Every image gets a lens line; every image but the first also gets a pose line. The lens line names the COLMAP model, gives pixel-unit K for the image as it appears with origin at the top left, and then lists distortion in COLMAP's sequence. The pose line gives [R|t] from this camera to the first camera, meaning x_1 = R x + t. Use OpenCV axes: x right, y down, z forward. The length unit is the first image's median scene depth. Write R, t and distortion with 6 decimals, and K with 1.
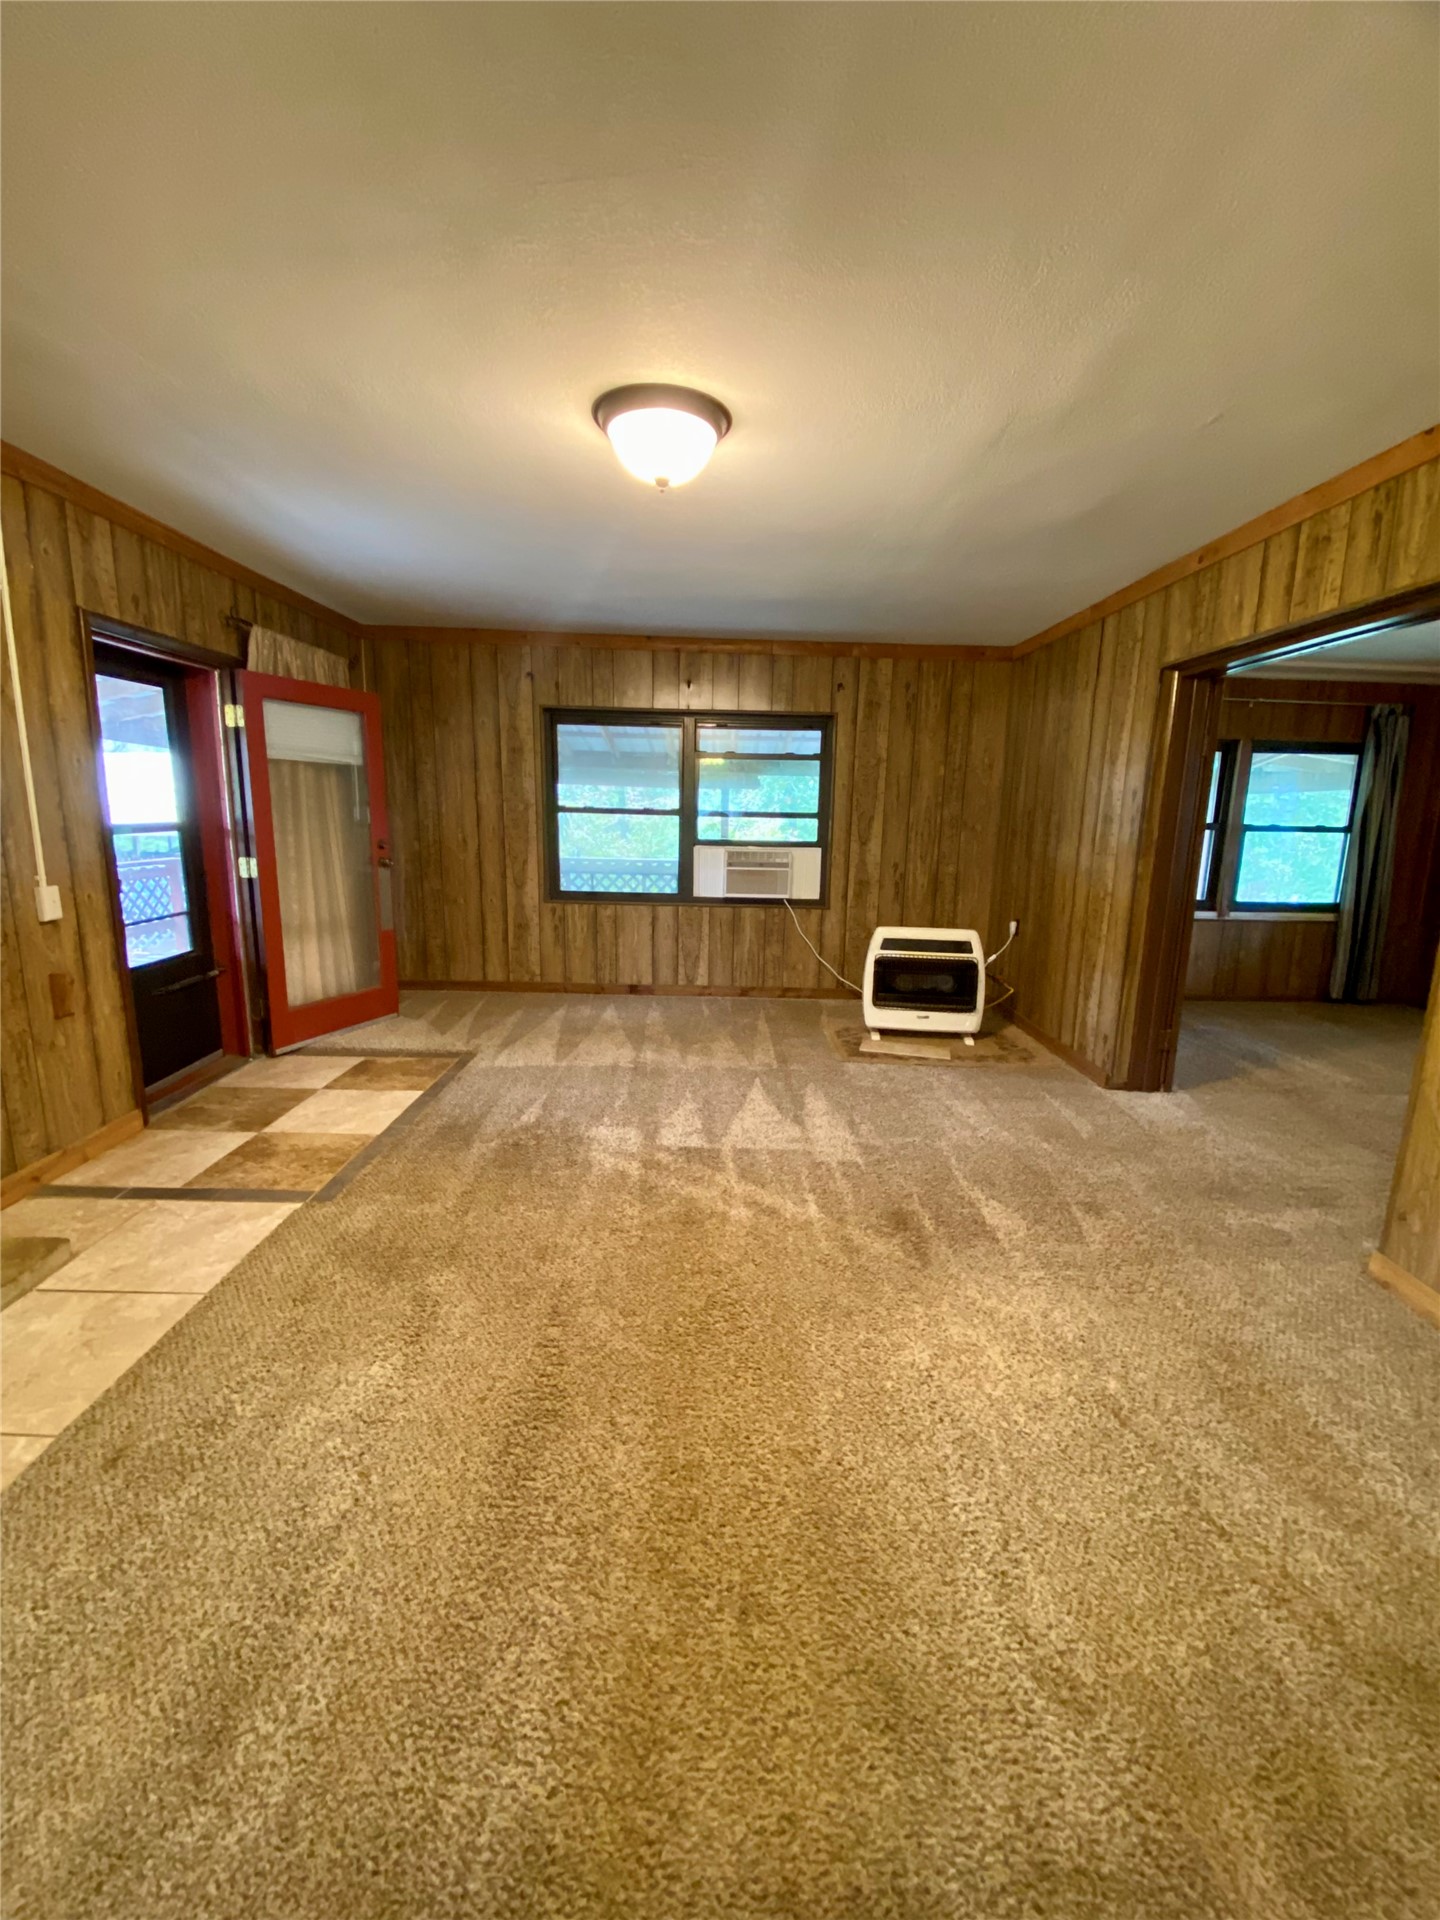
lens RADIAL K [[782.6, 0, 720.0], [0, 782.6, 960.0], [0, 0, 1]] dist [0.022472, -0.018133]
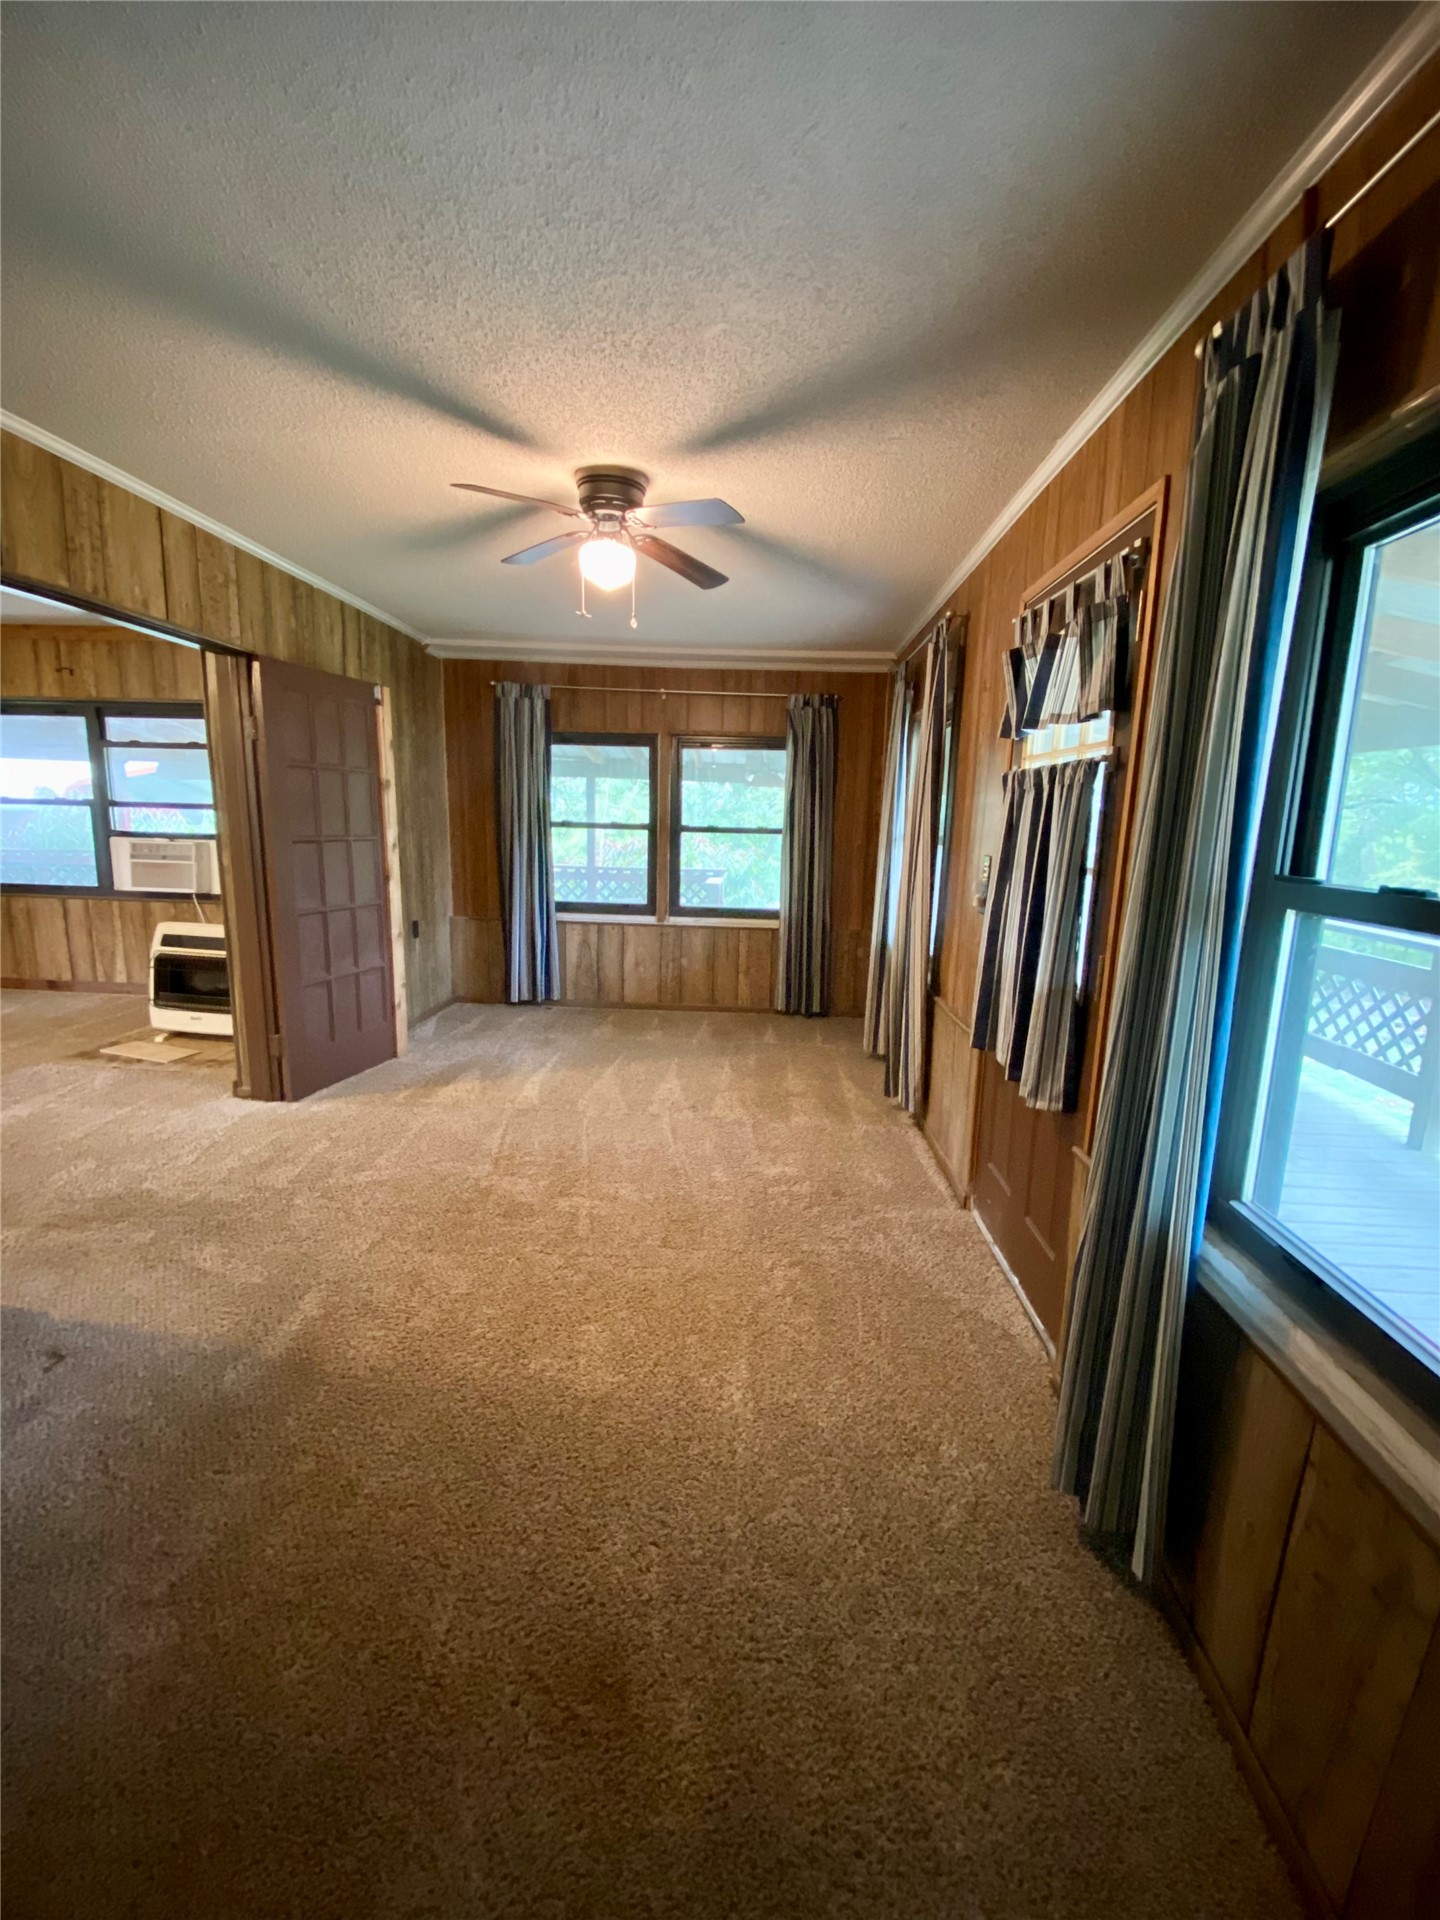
lens RADIAL K [[776.5, 0, 720.0], [0, 776.5, 960.0], [0, 0, 1]] dist [0.029122, -0.025794]
pose [[0.998232, 0.020798, -0.055688, 0.772996], [-0.021974, 0.999546, -0.020597, 0.008296], [0.055235, 0.021784, 0.998236, 0.083403]]
